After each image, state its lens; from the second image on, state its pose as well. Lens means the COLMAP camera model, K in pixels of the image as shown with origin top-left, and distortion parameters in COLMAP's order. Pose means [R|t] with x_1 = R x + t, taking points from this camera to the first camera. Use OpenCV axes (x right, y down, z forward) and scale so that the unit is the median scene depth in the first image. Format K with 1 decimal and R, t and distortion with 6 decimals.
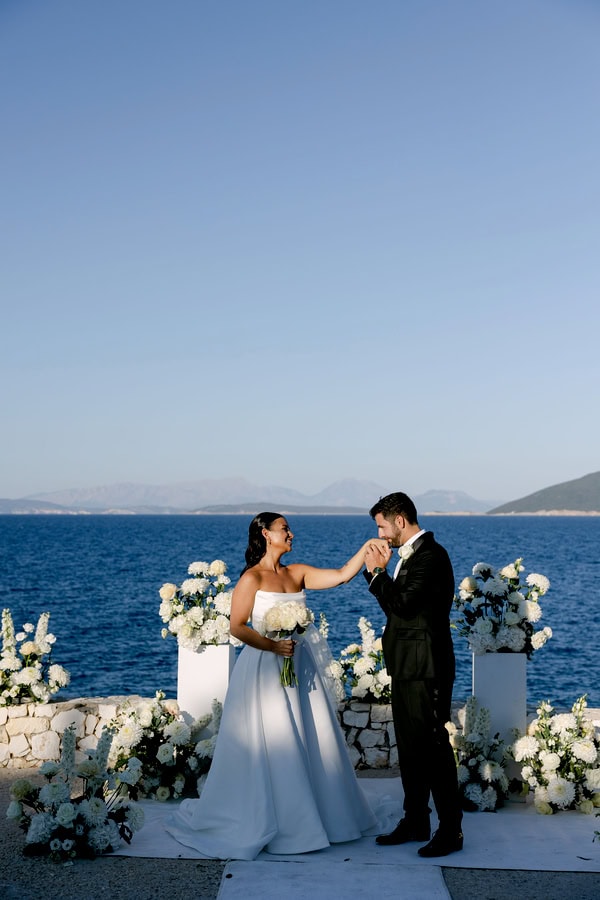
lens RADIAL K [[1073.4, 0, 296.6], [0, 1073.4, 480.7], [0, 0, 1]] dist [0.082075, -0.015378]
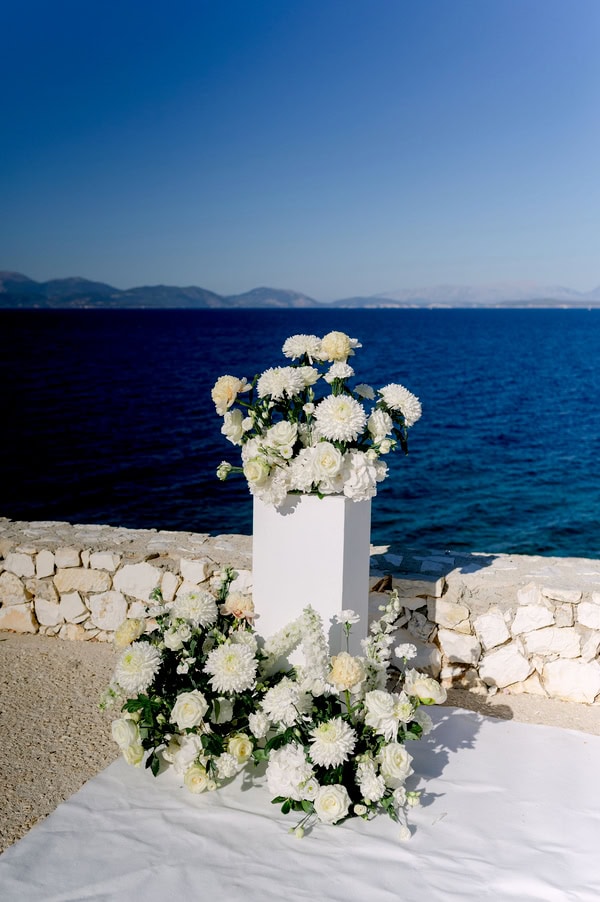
lens RADIAL K [[827.7, 0, 320.1], [0, 827.7, 451.1], [0, 0, 1]] dist [0.040803, -0.001500]
pose [[0.961071, 0.041088, -0.273228, 0.032412], [0.014915, 0.979724, 0.199794, 0.051588], [0.275897, -0.196091, 0.940972, 0.622971]]
